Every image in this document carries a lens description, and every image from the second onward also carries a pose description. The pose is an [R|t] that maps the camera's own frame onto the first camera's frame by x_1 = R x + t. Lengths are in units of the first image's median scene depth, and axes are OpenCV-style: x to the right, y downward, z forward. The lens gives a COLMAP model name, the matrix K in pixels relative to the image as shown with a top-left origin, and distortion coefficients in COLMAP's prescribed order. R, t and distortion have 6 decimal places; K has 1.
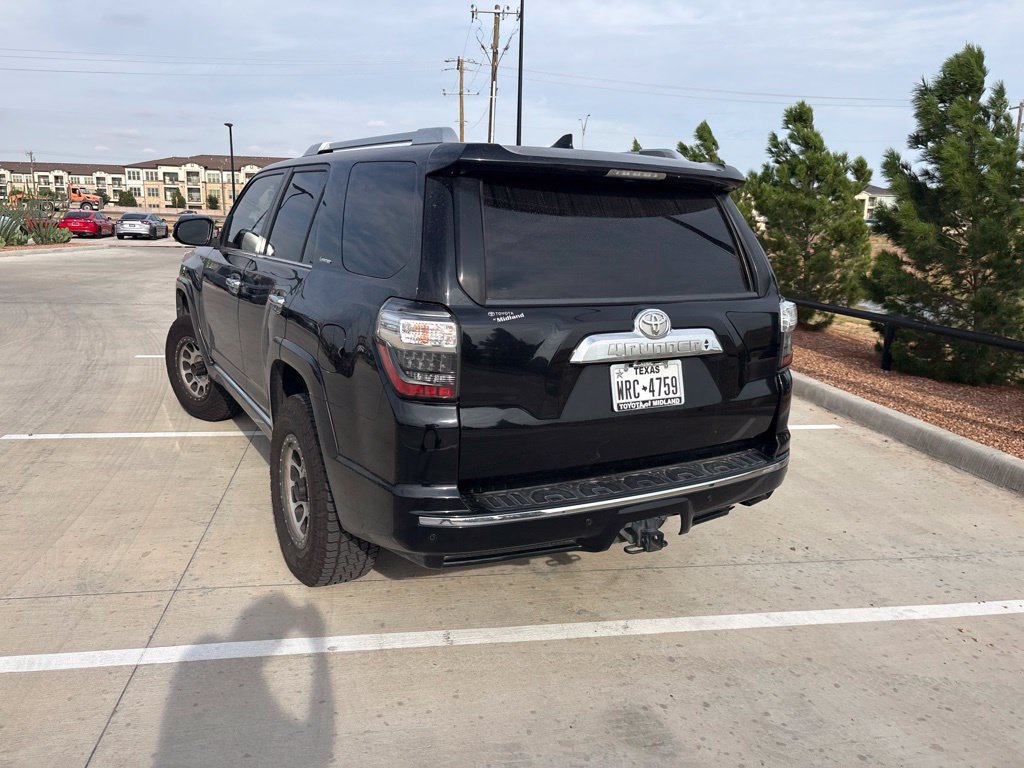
lens RADIAL K [[774.0, 0, 508.2], [0, 774.0, 374.0], [0, 0, 1]] dist [0.040948, -0.036426]
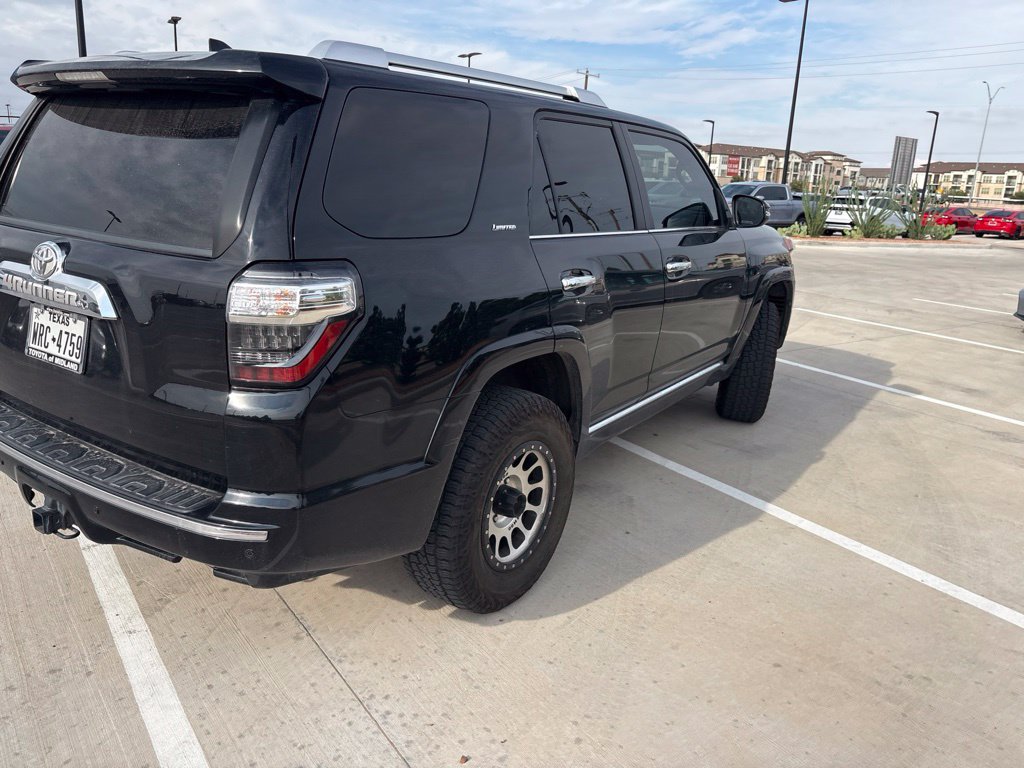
lens RADIAL K [[774.0, 0, 515.4], [0, 774.0, 390.4], [0, 0, 1]] dist [0.040948, -0.036426]
pose [[0.423726, 0.231657, -0.875666, 0.890629], [-0.217370, 0.964499, 0.149974, -0.127415], [0.879321, 0.126796, 0.459039, 0.834653]]
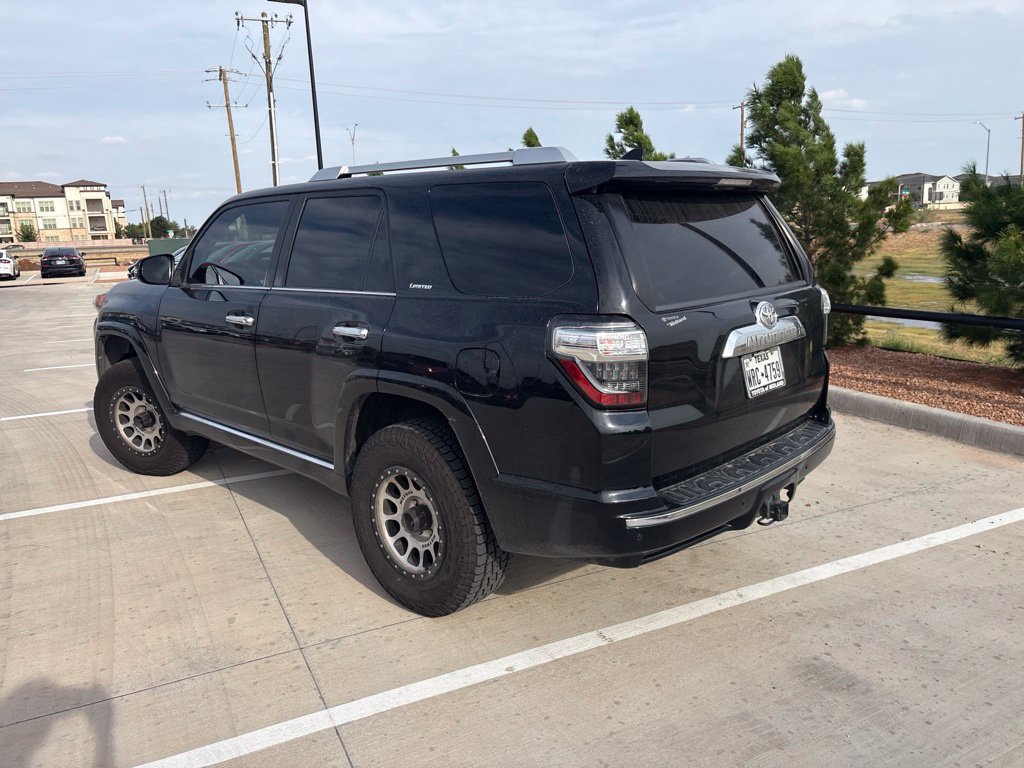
lens RADIAL K [[774.0, 0, 506.2], [0, 774.0, 380.6], [0, 0, 1]] dist [0.040948, -0.036426]
pose [[0.958428, -0.117985, 0.259797, -0.364189], [0.118426, 0.992864, 0.014014, -0.025146], [-0.259596, 0.017336, 0.965562, 0.022191]]
